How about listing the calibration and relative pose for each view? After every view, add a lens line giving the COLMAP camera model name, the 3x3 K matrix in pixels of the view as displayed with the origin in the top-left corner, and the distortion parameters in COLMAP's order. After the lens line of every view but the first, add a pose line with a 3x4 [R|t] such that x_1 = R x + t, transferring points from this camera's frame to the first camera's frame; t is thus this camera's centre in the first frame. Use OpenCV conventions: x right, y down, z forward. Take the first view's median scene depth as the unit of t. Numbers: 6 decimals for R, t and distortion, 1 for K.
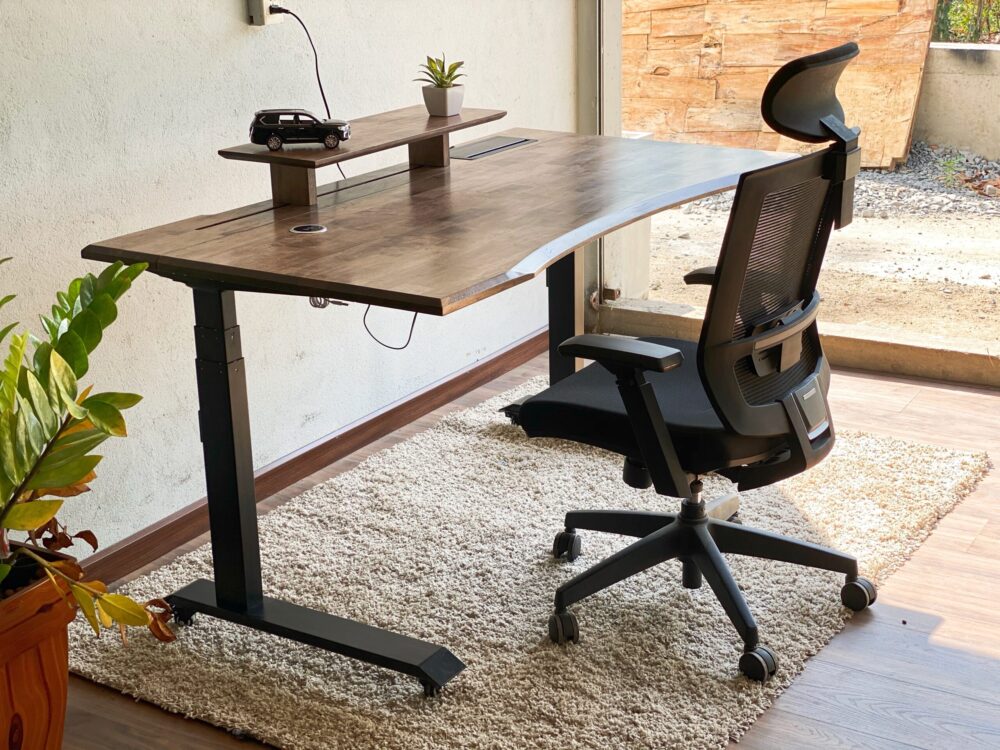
lens RADIAL K [[1515.9, 0, 499.2], [0, 1515.9, 344.2], [0, 0, 1]] dist [0.103570, -0.058802]
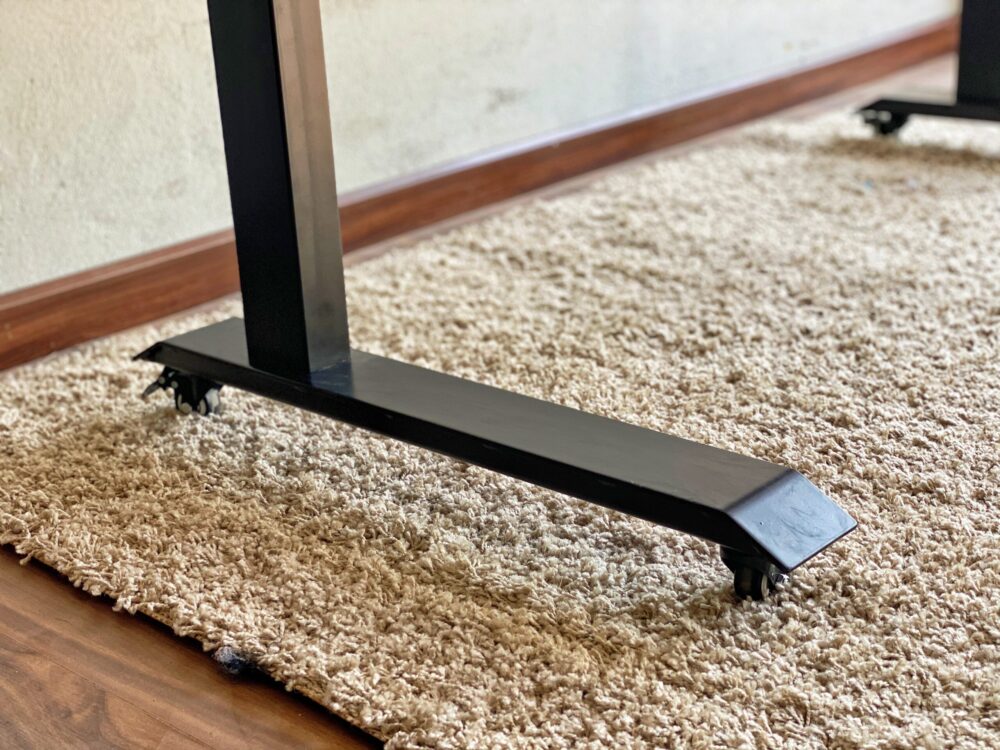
lens RADIAL K [[1515.9, 0, 499.2], [0, 1515.9, 344.2], [0, 0, 1]] dist [0.103570, -0.058802]
pose [[0.985945, 0.037591, -0.162785, -0.043480], [-0.030219, 0.998413, 0.047526, 0.140798], [0.164313, -0.041939, 0.985516, 0.575920]]
